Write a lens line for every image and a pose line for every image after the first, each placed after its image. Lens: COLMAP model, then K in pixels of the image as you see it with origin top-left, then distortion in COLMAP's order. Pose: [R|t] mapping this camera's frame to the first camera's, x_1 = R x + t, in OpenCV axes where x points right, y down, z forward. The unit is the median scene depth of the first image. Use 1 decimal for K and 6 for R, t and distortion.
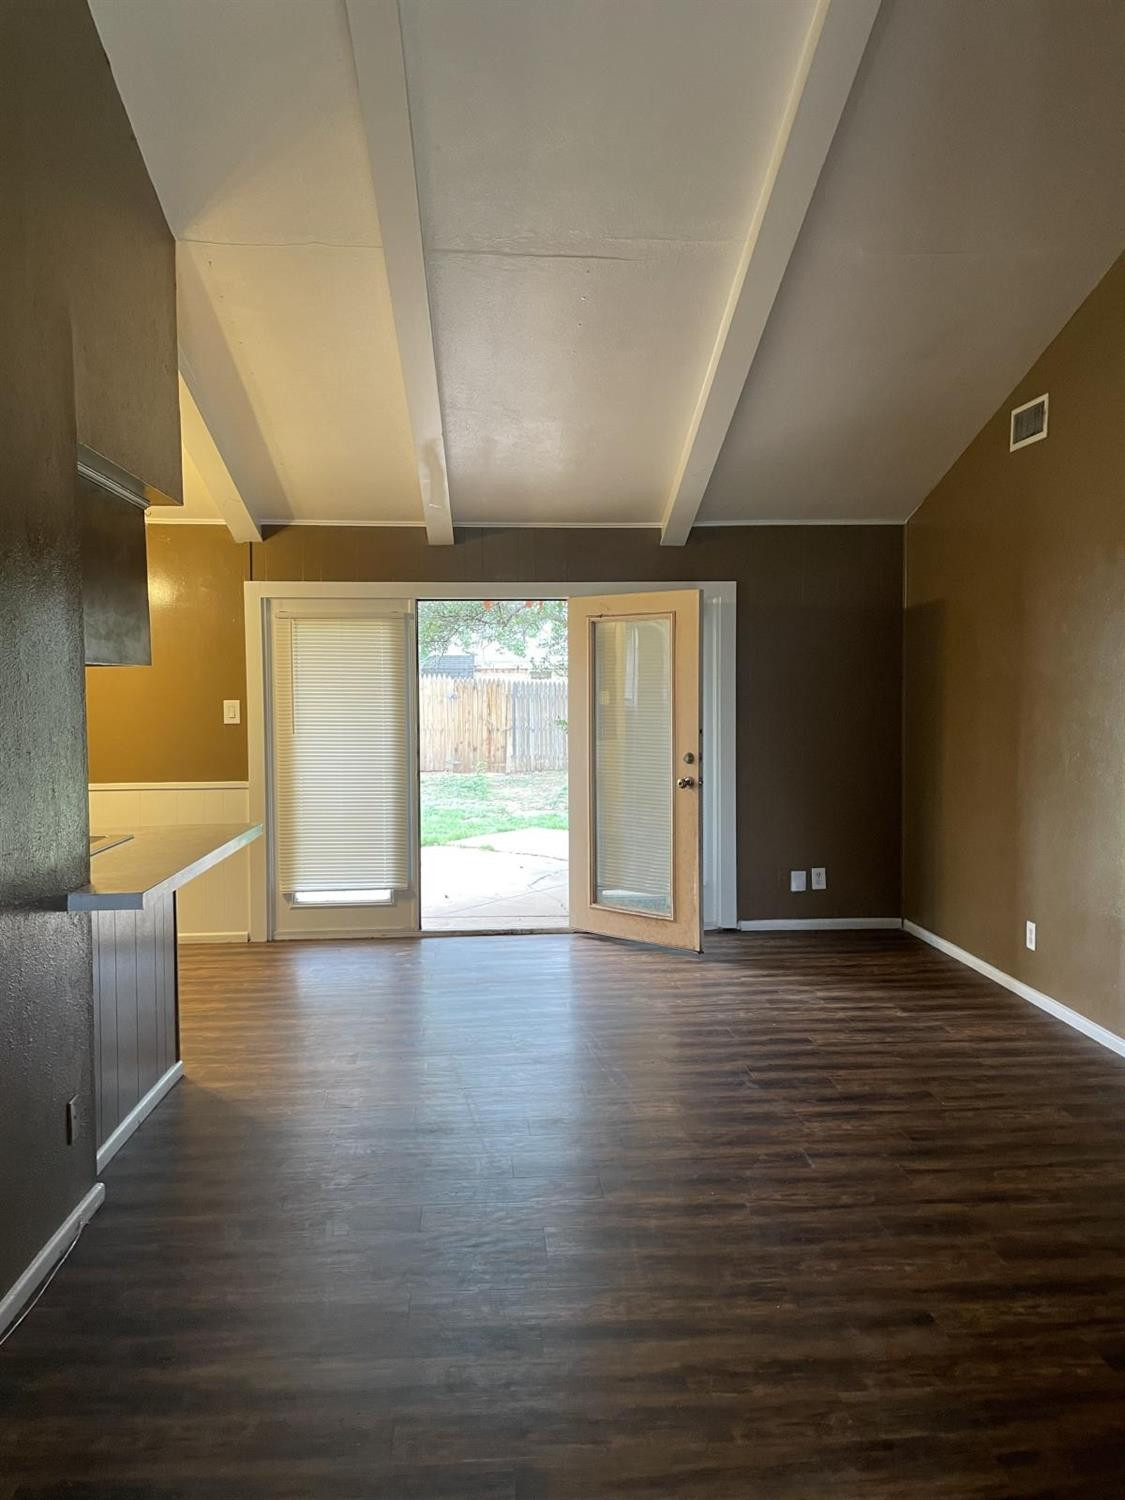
lens RADIAL K [[1091.9, 0, 562.5], [0, 1091.9, 750.0], [0, 0, 1]] dist [0.000896, -0.001171]
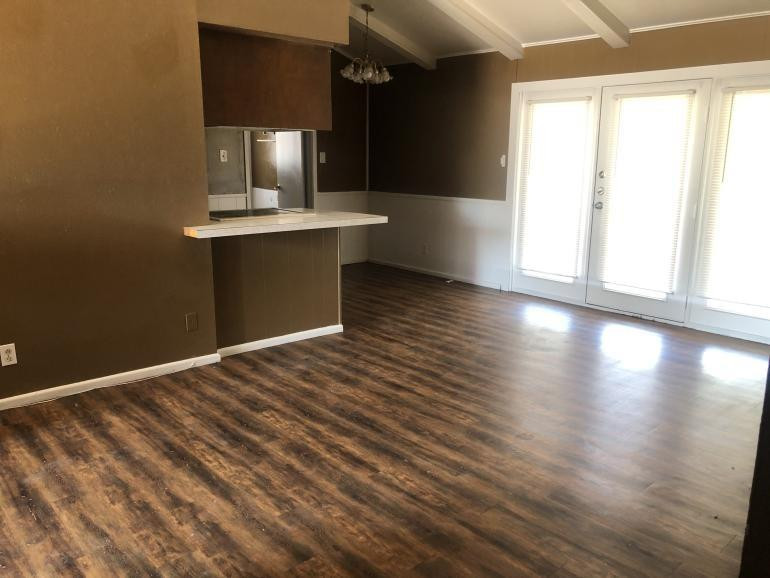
lens RADIAL K [[611.0, 0, 385.0], [0, 611.0, 289.0], [0, 0, 1]] dist [0.001324, 0.001365]
pose [[0.637673, 0.171752, -0.750916, 0.842941], [-0.058514, 0.982810, 0.175103, 0.009375], [0.768082, -0.067719, 0.636761, 0.508346]]
